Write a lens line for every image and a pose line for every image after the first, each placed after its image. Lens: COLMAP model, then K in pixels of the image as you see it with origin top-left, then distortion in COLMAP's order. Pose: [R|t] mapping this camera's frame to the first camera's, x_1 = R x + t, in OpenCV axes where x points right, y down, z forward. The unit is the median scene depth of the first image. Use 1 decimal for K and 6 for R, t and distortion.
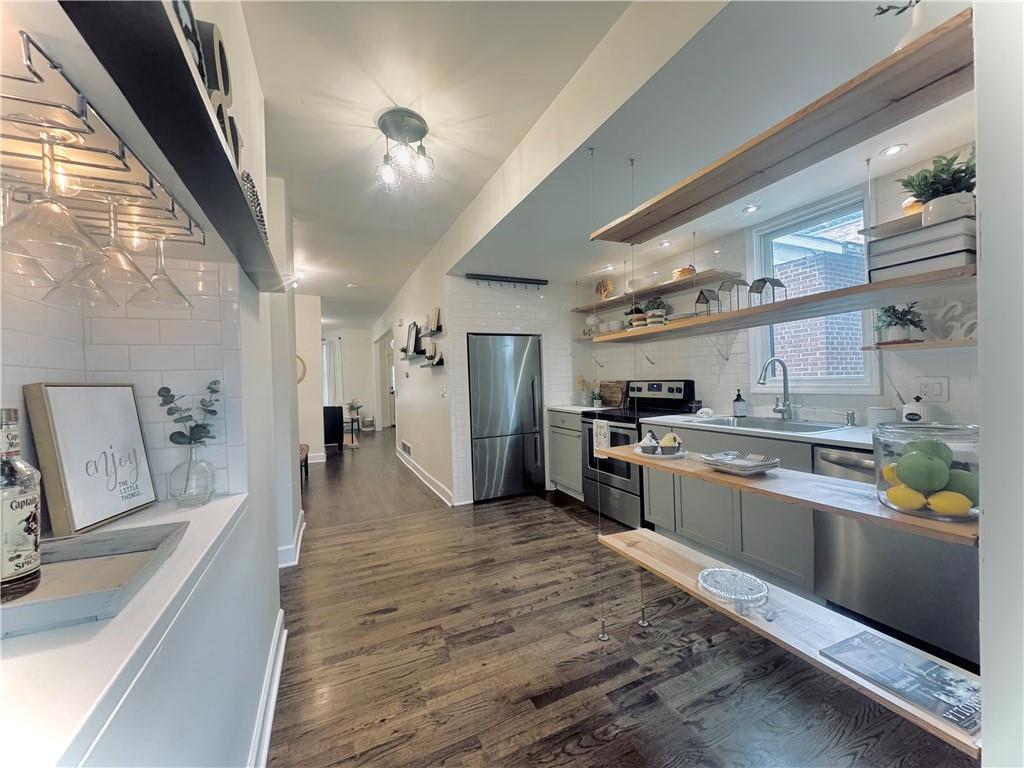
lens RADIAL K [[407.0, 0, 514.0], [0, 407.0, 383.0], [0, 0, 1]] dist [-0.002642, 0.001206]
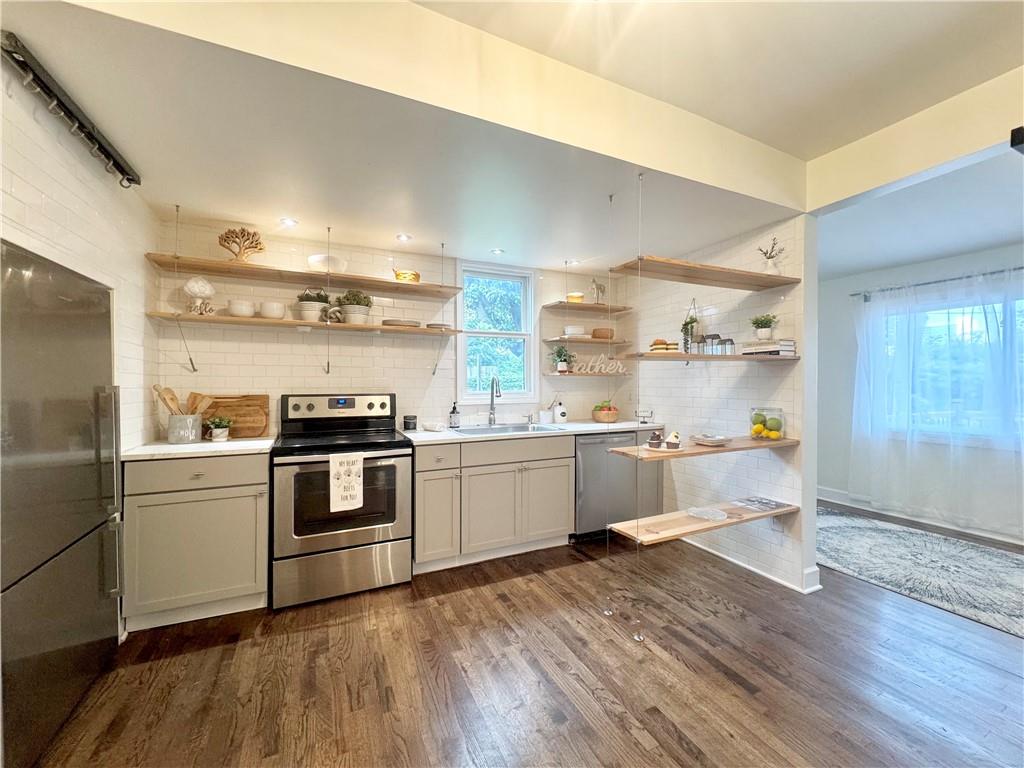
lens RADIAL K [[407.0, 0, 511.0], [0, 407.0, 386.4], [0, 0, 1]] dist [-0.002642, 0.001206]
pose [[-0.007632, 0.022271, 0.999723, -0.548965], [0.010834, 0.999695, -0.022187, -0.001287], [-0.999912, 0.010662, -0.007871, 0.872602]]
